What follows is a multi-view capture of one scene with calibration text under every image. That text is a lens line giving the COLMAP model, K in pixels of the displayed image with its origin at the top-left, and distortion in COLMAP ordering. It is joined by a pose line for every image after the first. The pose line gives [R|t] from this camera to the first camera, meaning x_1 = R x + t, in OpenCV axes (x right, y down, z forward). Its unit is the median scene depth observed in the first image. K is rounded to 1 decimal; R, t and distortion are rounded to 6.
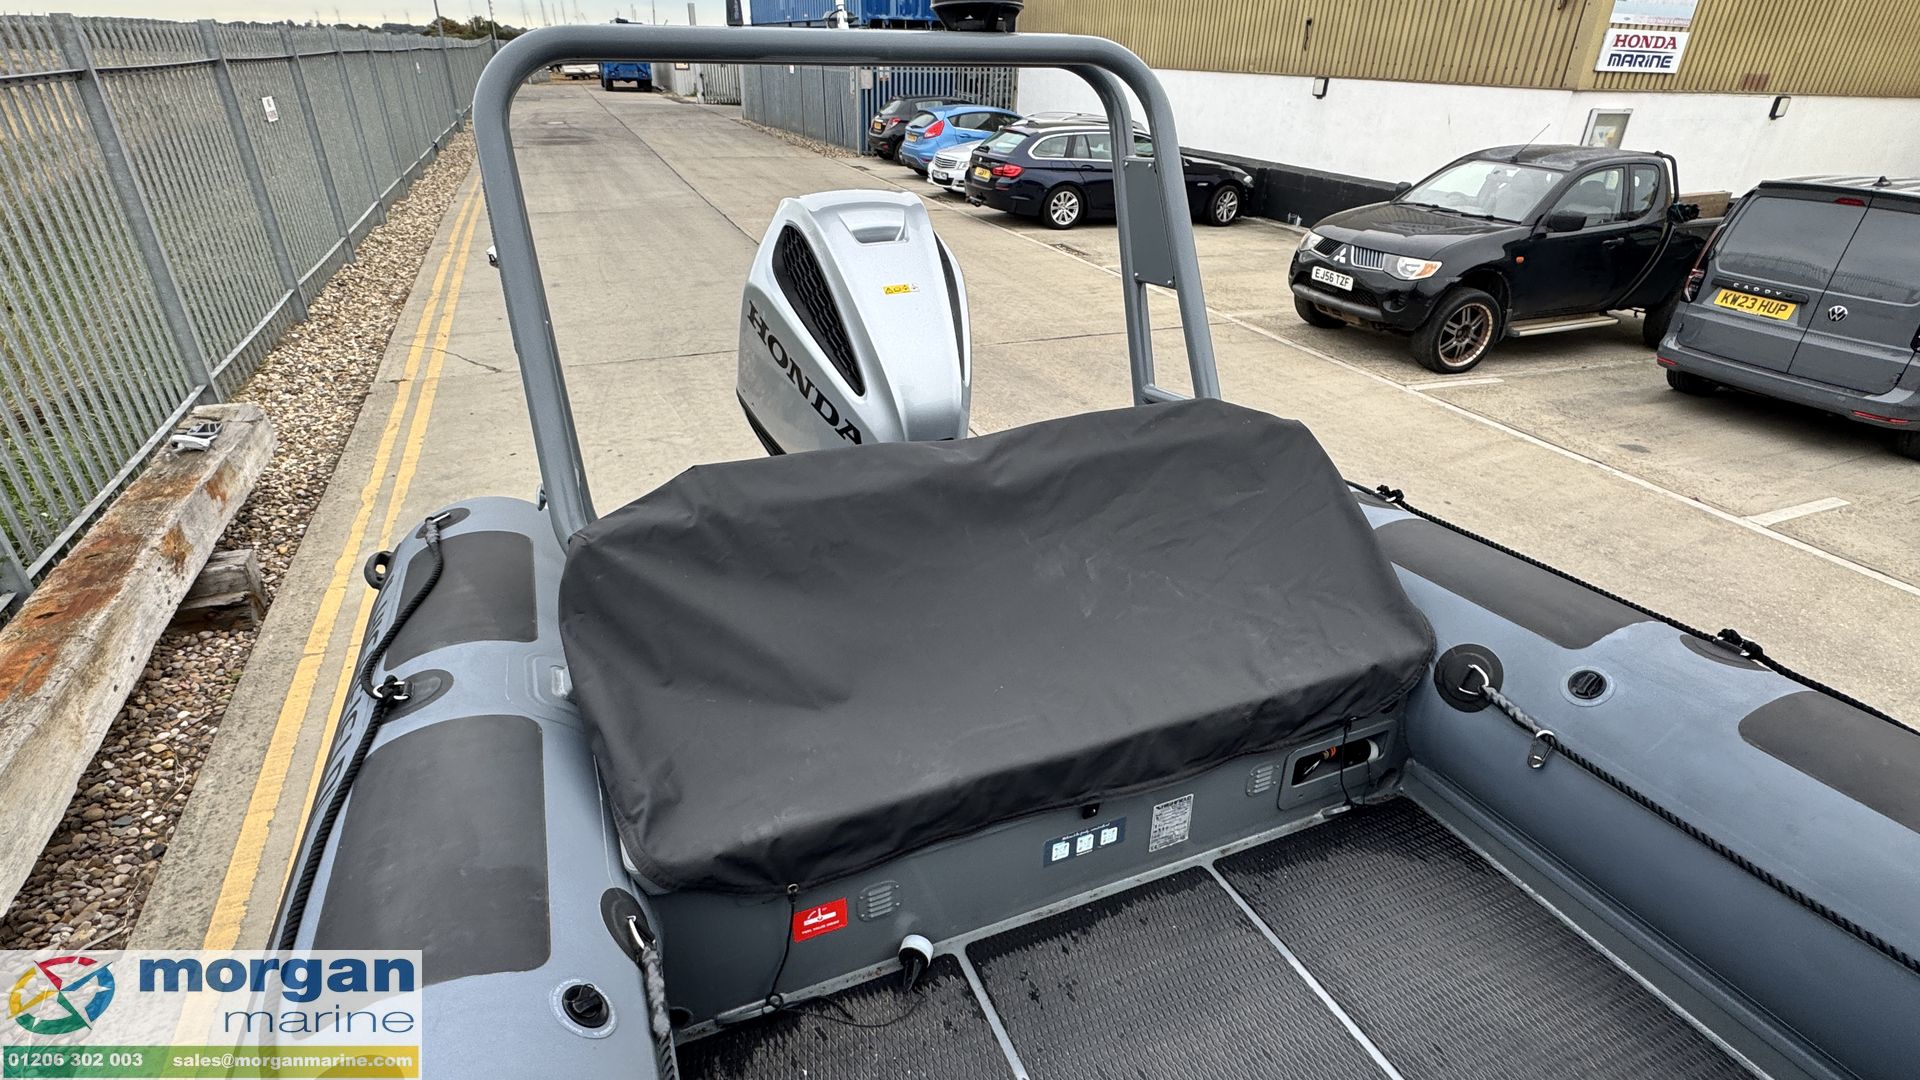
lens RADIAL K [[928.0, 0, 956.4], [0, 928.0, 535.1], [0, 0, 1]] dist [-0.001373, -0.000188]
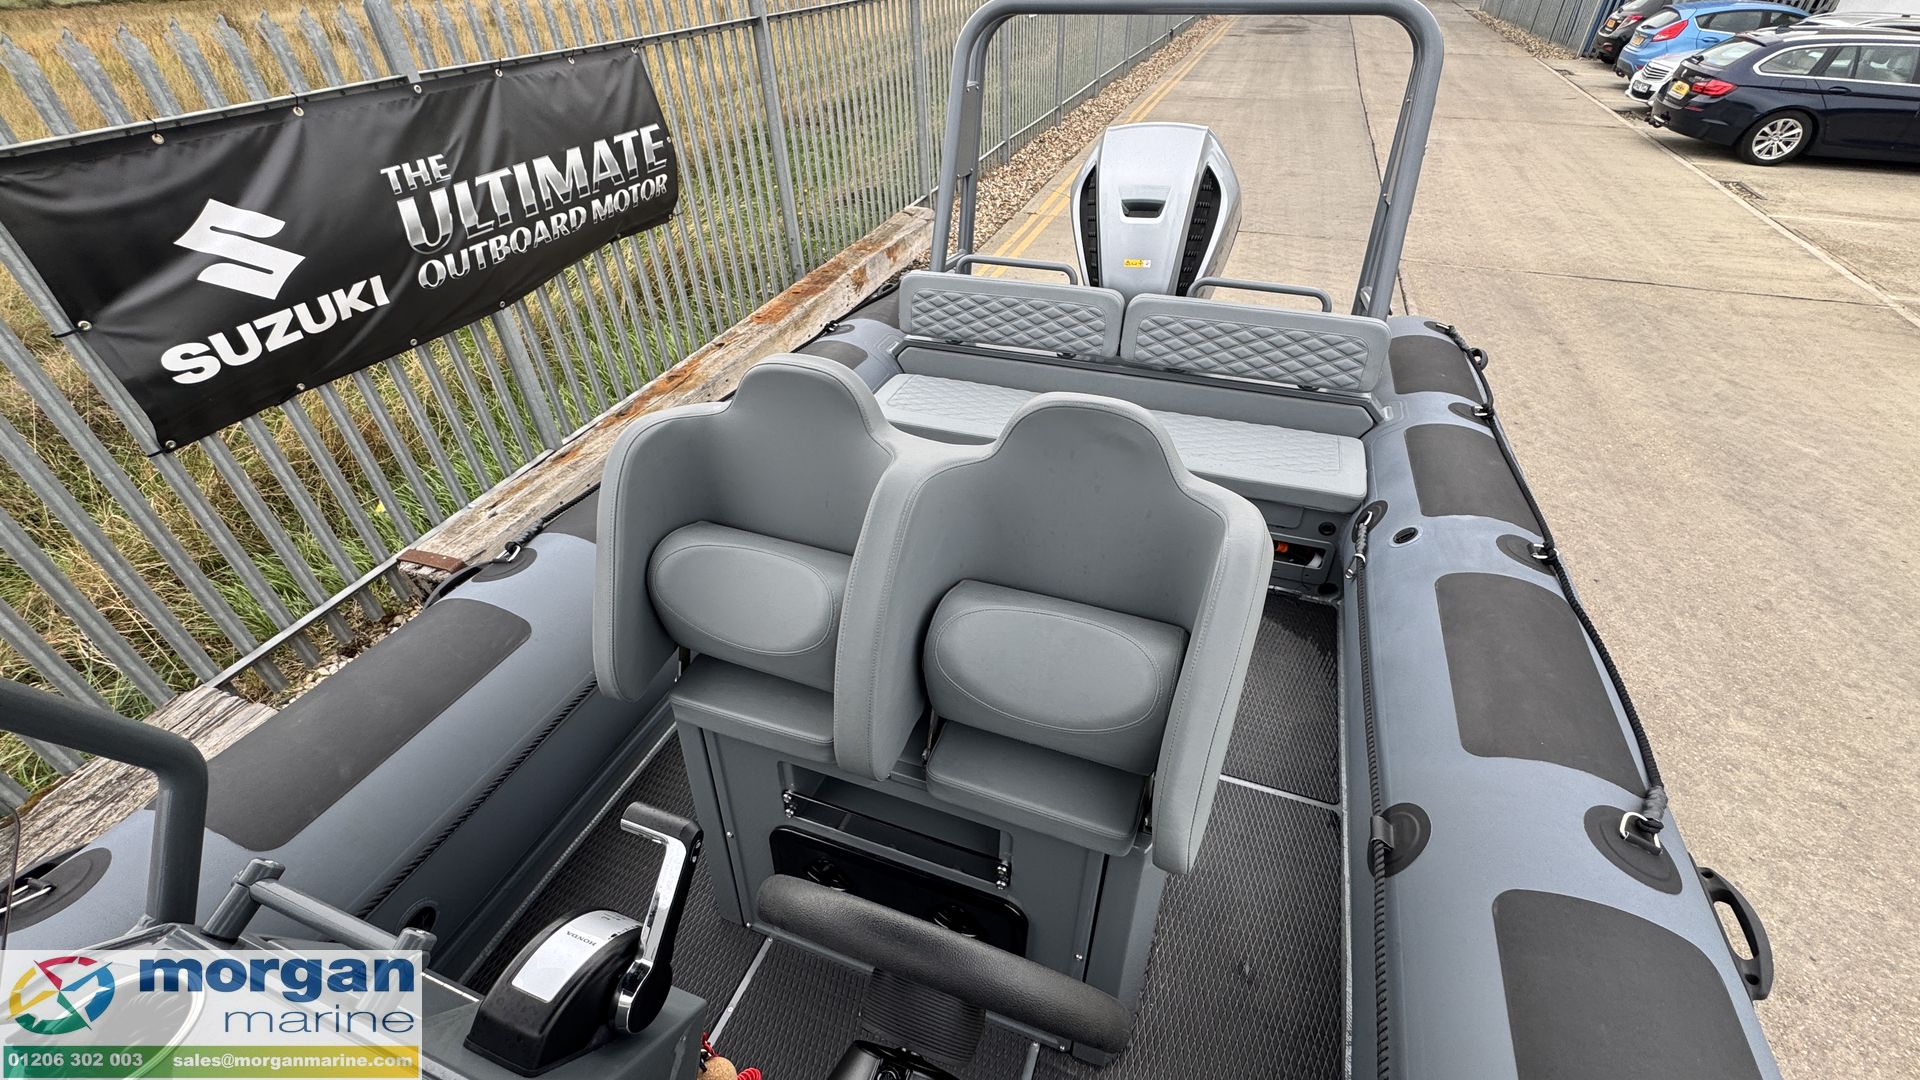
lens RADIAL K [[777.2, 0, 966.9], [0, 777.2, 542.9], [0, 0, 1]] dist [-0.001097, 0.000281]
pose [[0.744155, 0.388027, -0.543754, 0.176505], [-0.281904, 0.920378, 0.270987, 0.009331], [0.605610, -0.048370, 0.794290, -0.063714]]
